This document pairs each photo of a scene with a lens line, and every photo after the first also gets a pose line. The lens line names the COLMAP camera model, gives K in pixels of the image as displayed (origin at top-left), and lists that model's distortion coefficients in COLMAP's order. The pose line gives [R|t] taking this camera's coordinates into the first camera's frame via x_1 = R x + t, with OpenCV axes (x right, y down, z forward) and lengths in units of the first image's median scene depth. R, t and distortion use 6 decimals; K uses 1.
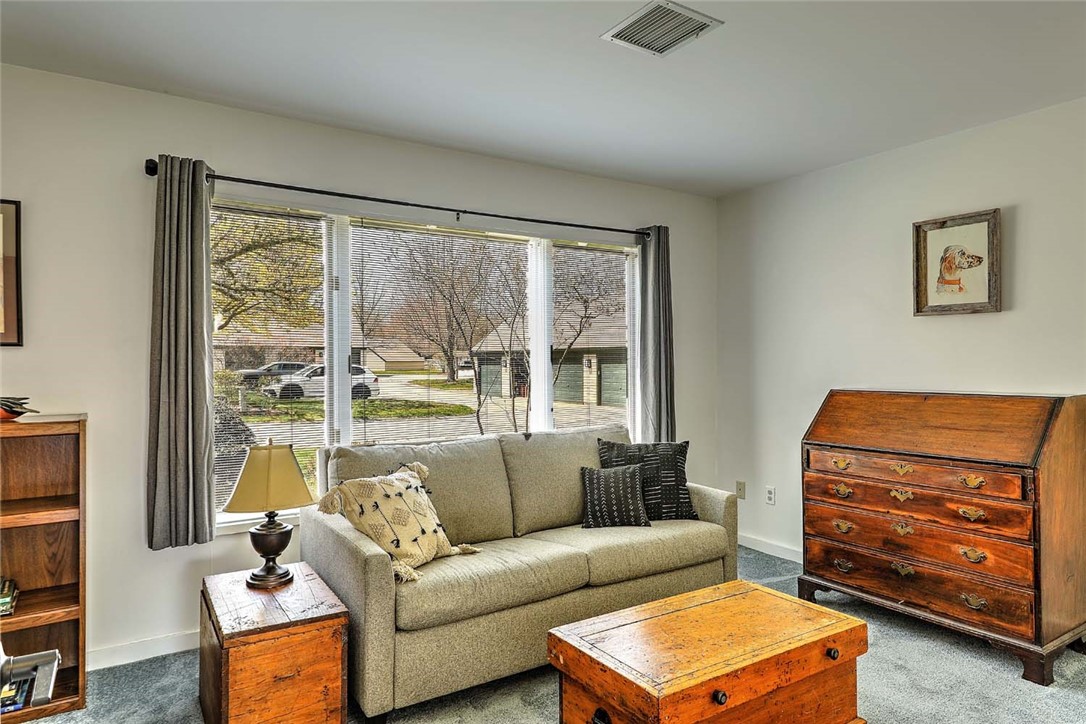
lens RADIAL K [[671.1, 0, 546.6], [0, 671.1, 360.3], [0, 0, 1]] dist [-0.004062, -0.001182]
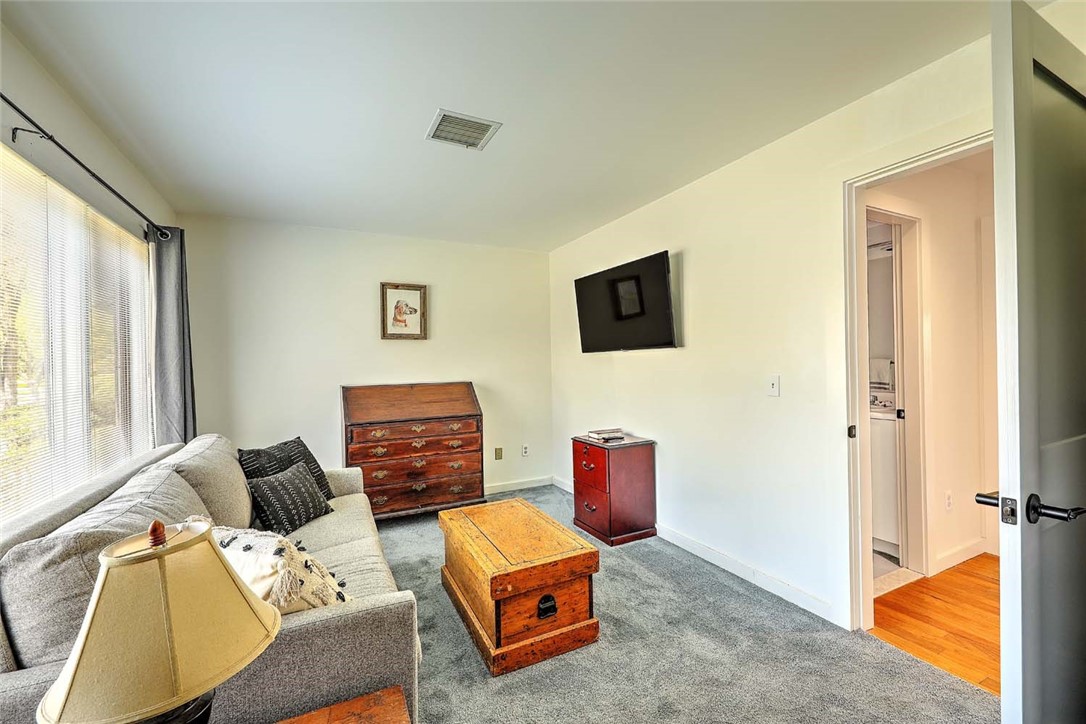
lens RADIAL K [[448.0, 0, 545.6], [0, 448.0, 363.2], [0, 0, 1]] dist [0.000906, 0.000022]
pose [[0.100826, -0.000477, 0.994904, -0.551828], [0.016546, 0.999862, -0.001198, 0.001562], [-0.994767, 0.016582, 0.100820, 0.536589]]
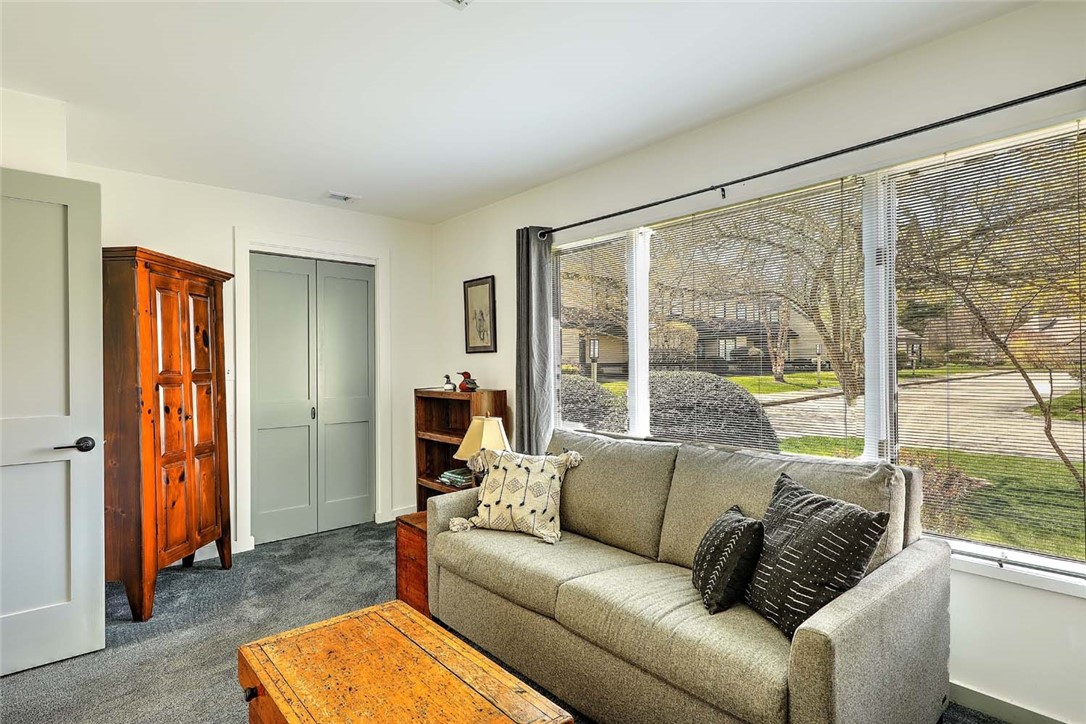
lens RADIAL K [[577.2, 0, 545.6], [0, 577.2, 362.1], [0, 0, 1]] dist [-0.002640, -0.001744]
pose [[0.128144, 0.003850, -0.991748, 0.665118], [0.019465, 0.999790, 0.006397, -0.000795], [0.991565, -0.020124, 0.128042, 0.752558]]
